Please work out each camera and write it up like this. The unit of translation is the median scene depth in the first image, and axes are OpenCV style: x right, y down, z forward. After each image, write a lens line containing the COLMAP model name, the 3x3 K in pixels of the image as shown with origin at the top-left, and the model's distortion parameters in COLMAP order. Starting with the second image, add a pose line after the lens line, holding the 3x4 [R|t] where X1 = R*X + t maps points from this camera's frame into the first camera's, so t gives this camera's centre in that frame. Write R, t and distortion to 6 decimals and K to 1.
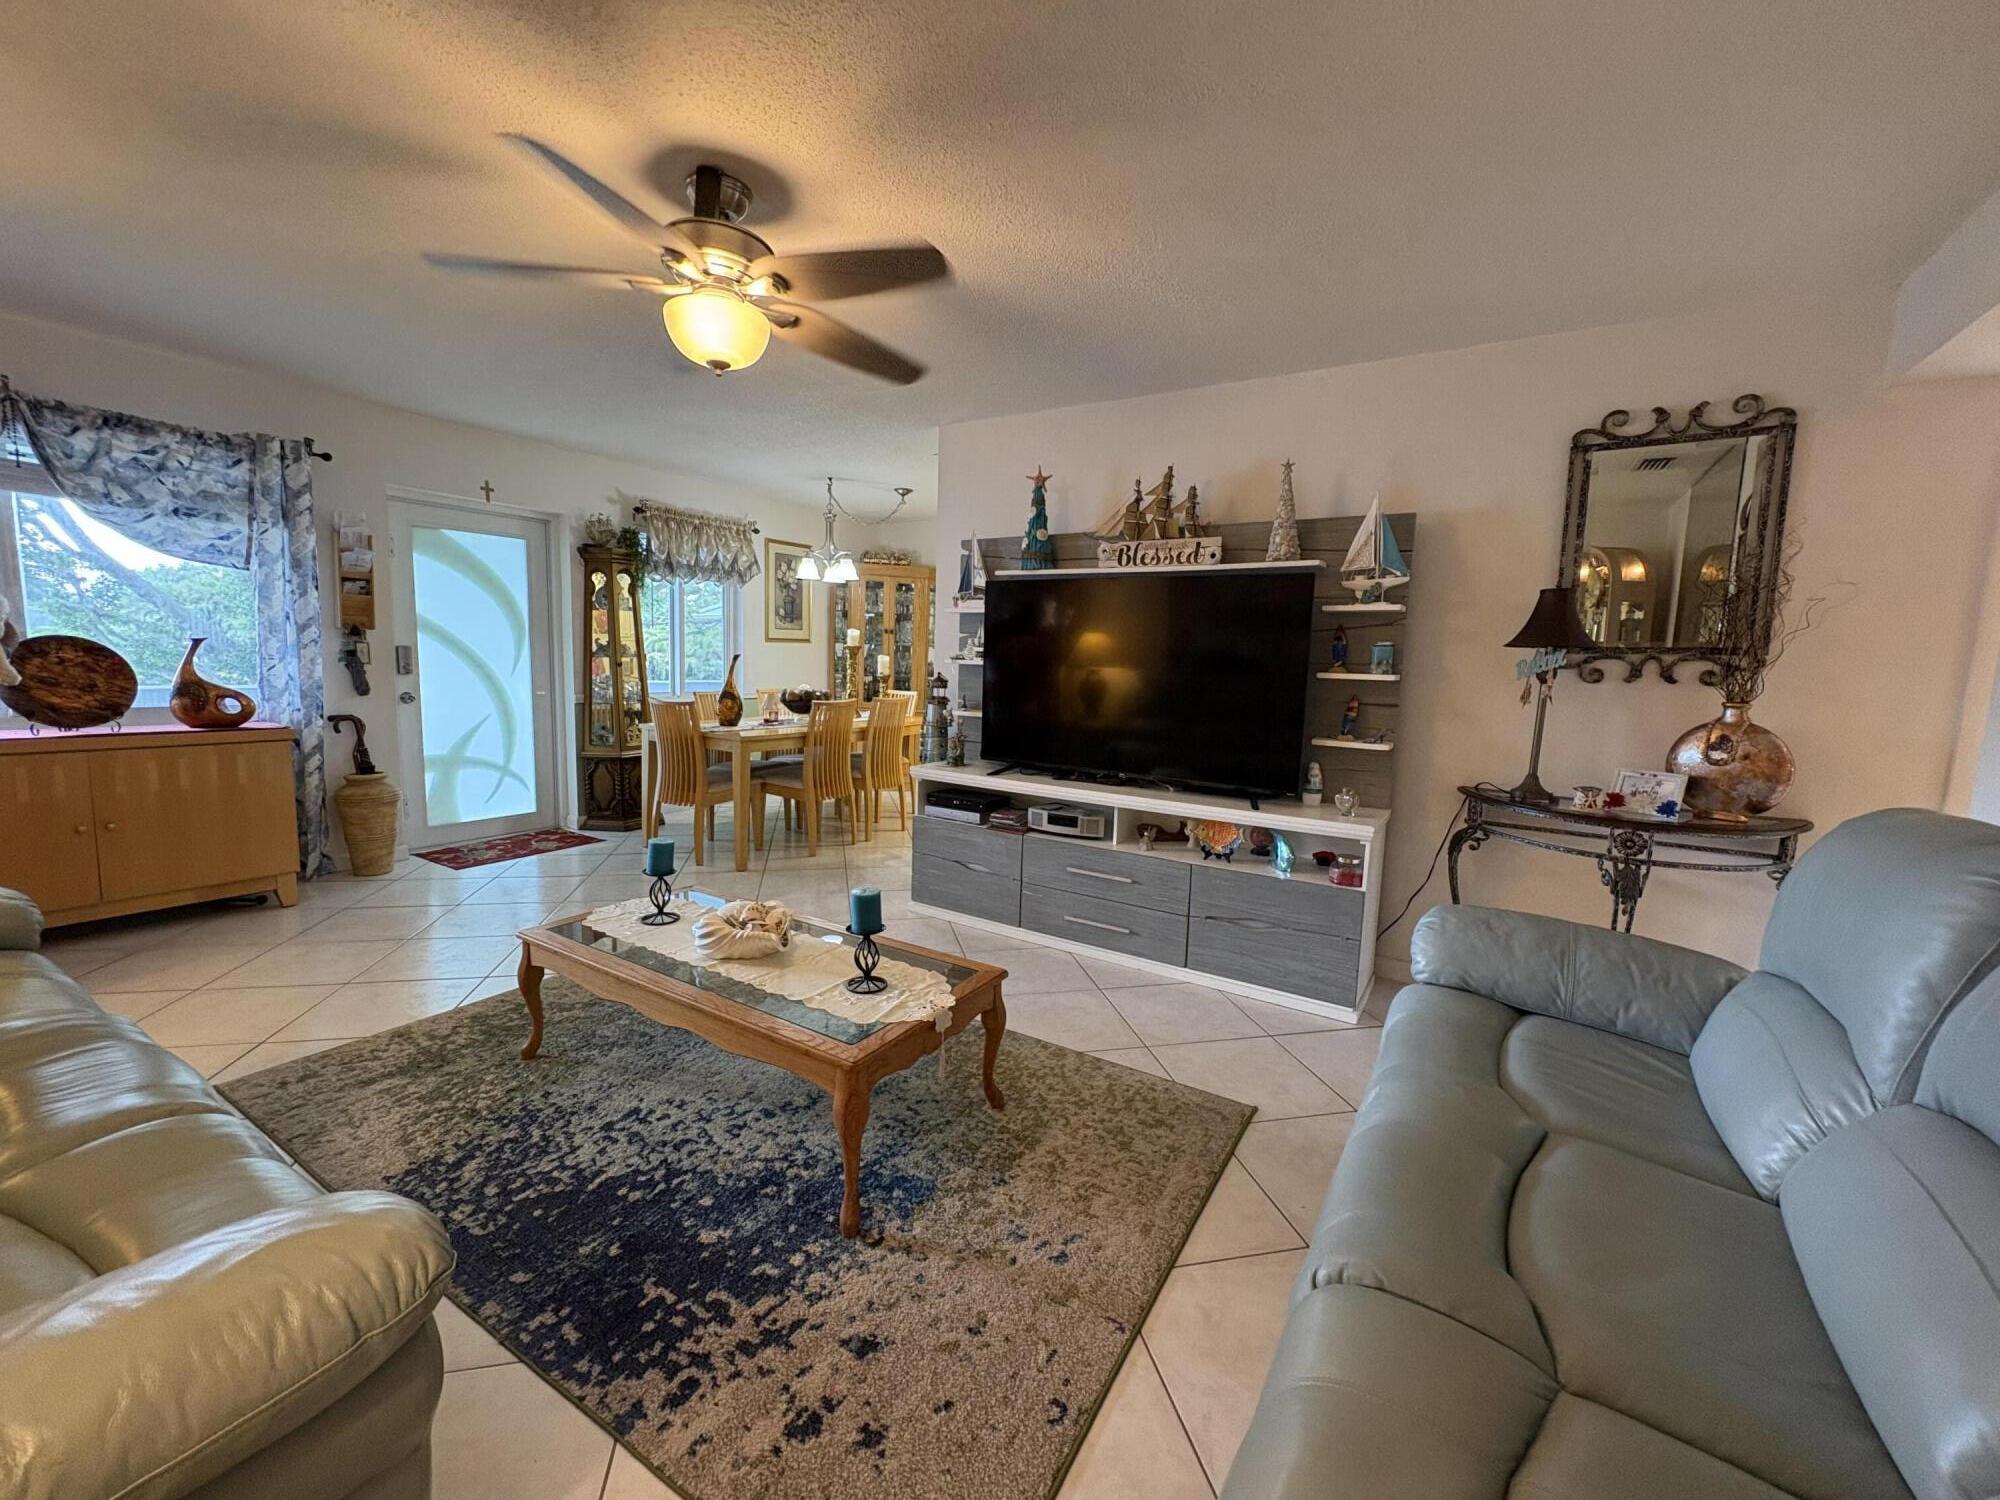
lens RADIAL K [[796.3, 0, 1000.0], [0, 796.3, 750.0], [0, 0, 1]] dist [-0.000679, -0.000264]
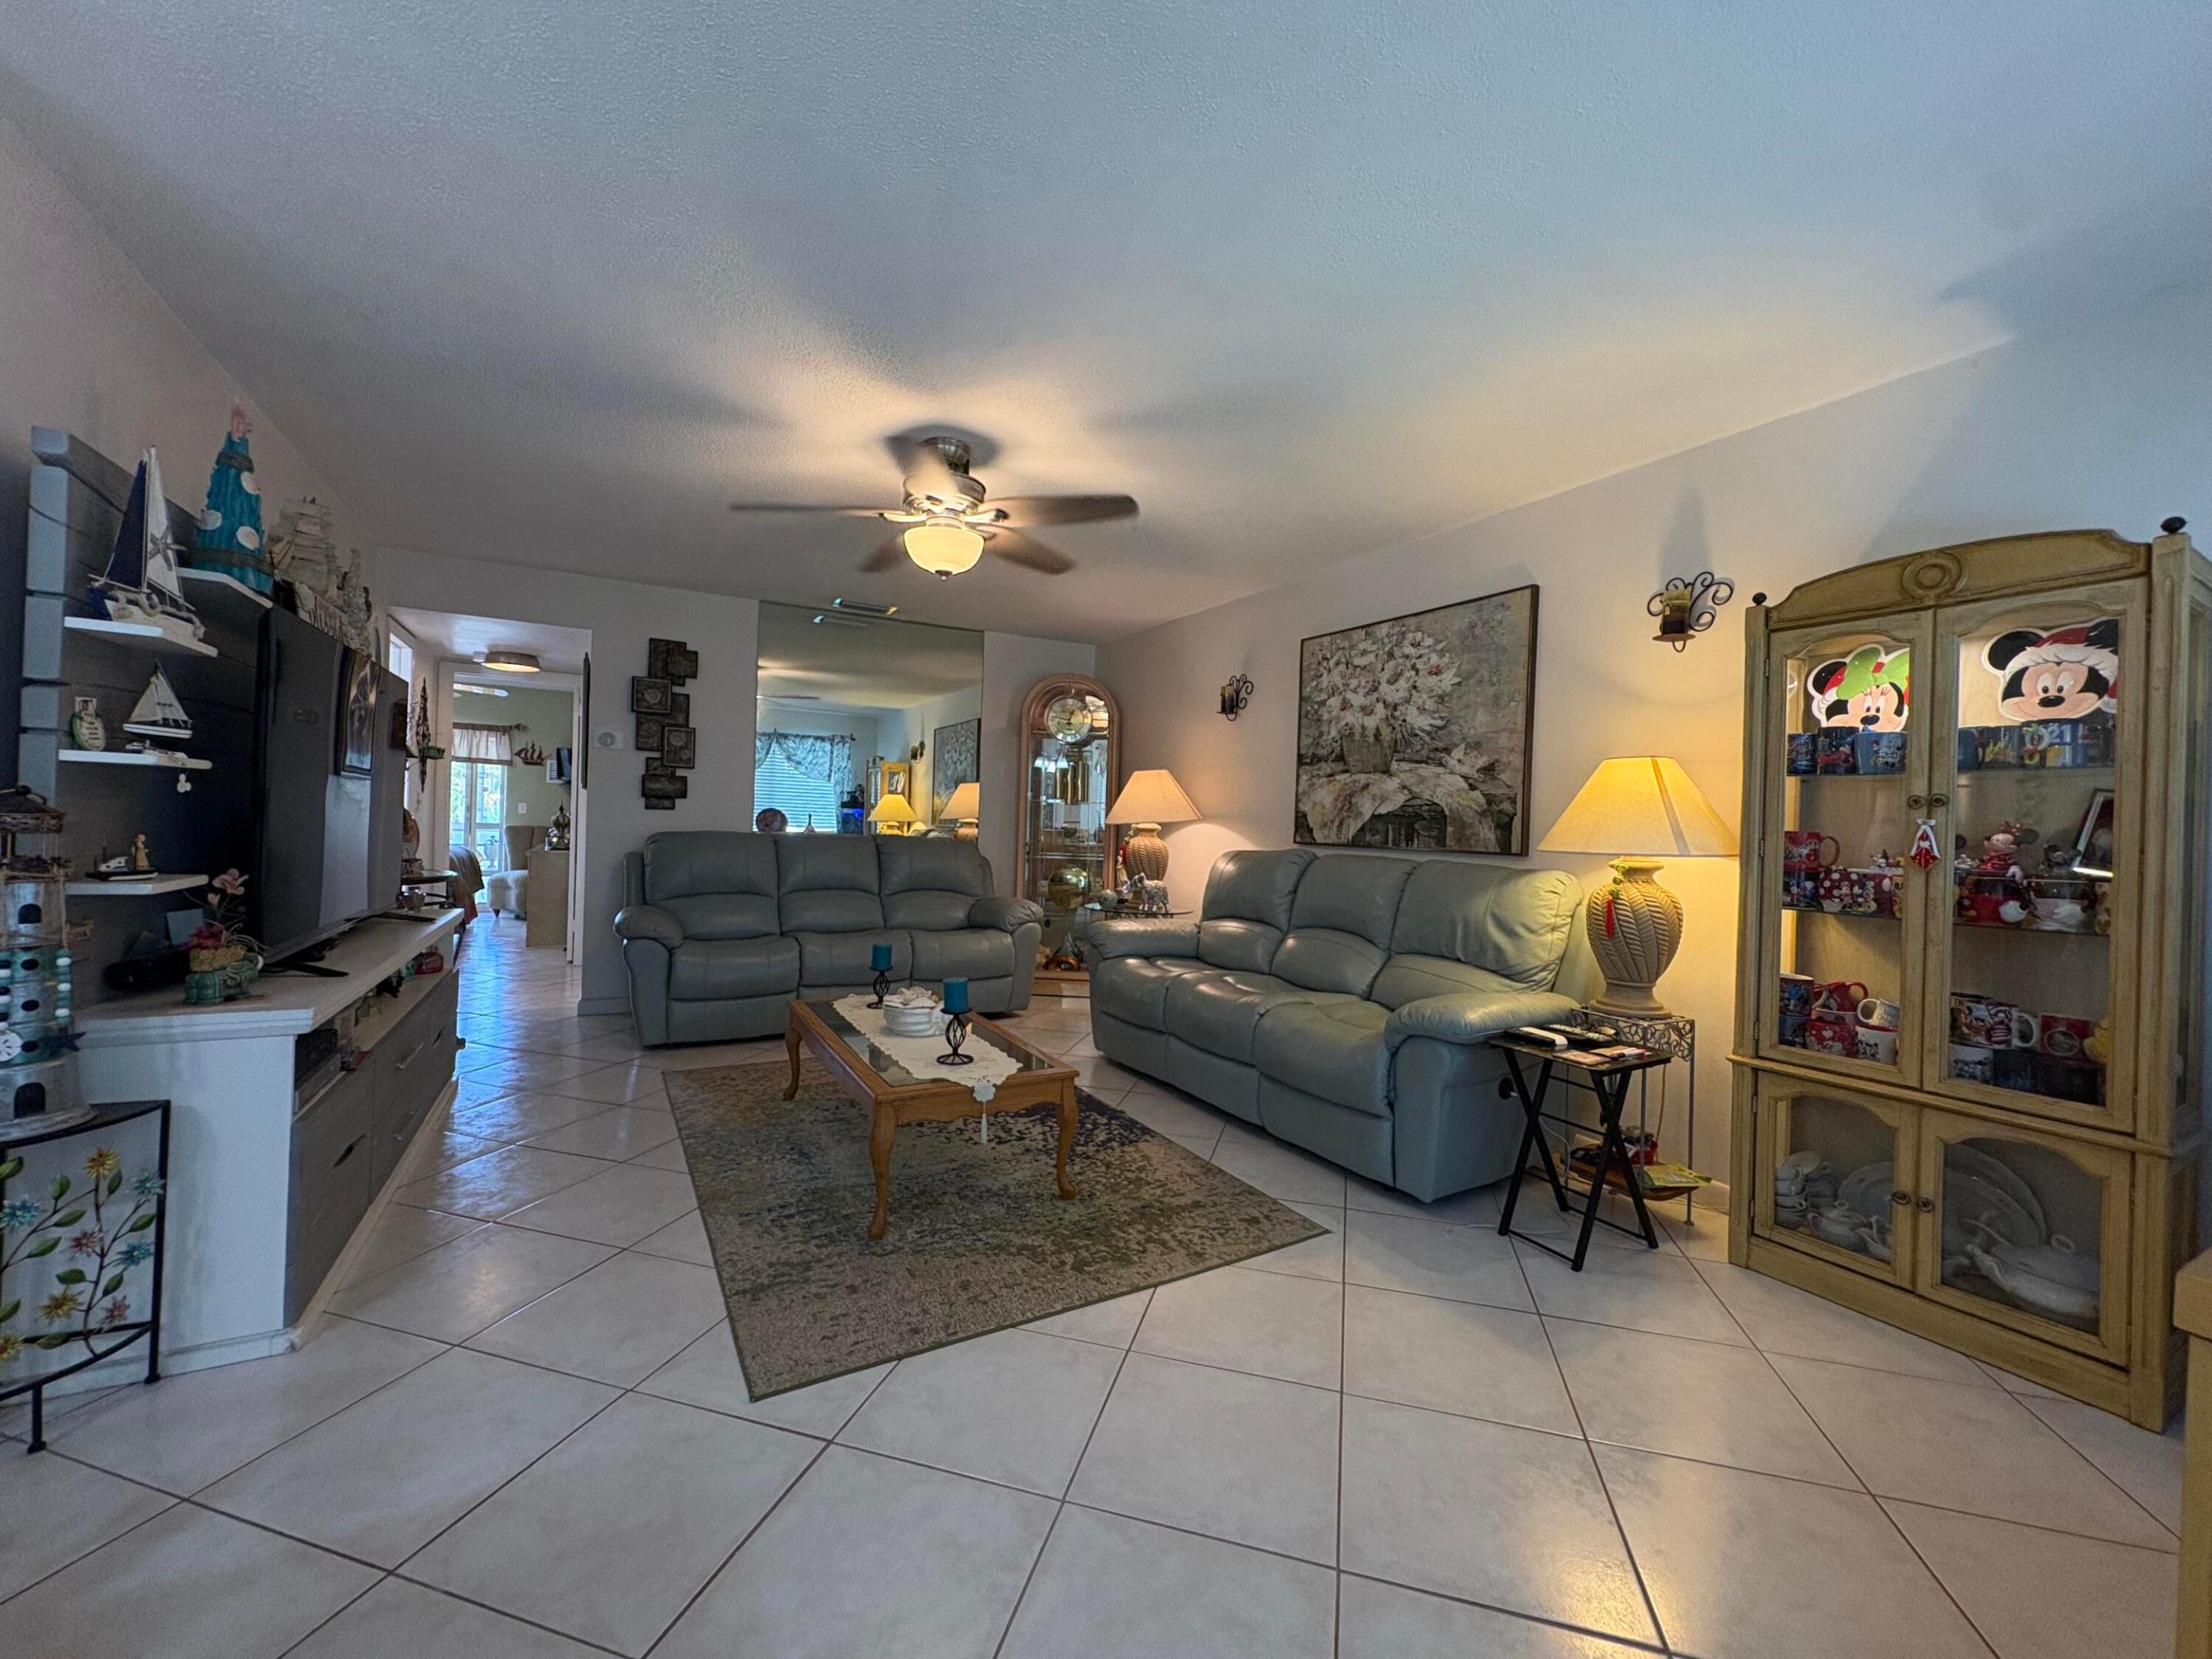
lens RADIAL K [[883.4, 0, 1100.6], [0, 883.4, 825.6], [0, 0, 1]] dist [-0.000114, 0.000205]
pose [[-0.875193, -0.063387, 0.479603, -1.097579], [-0.004875, 0.992484, 0.122277, -0.215093], [-0.483749, 0.104678, -0.868924, 1.841615]]
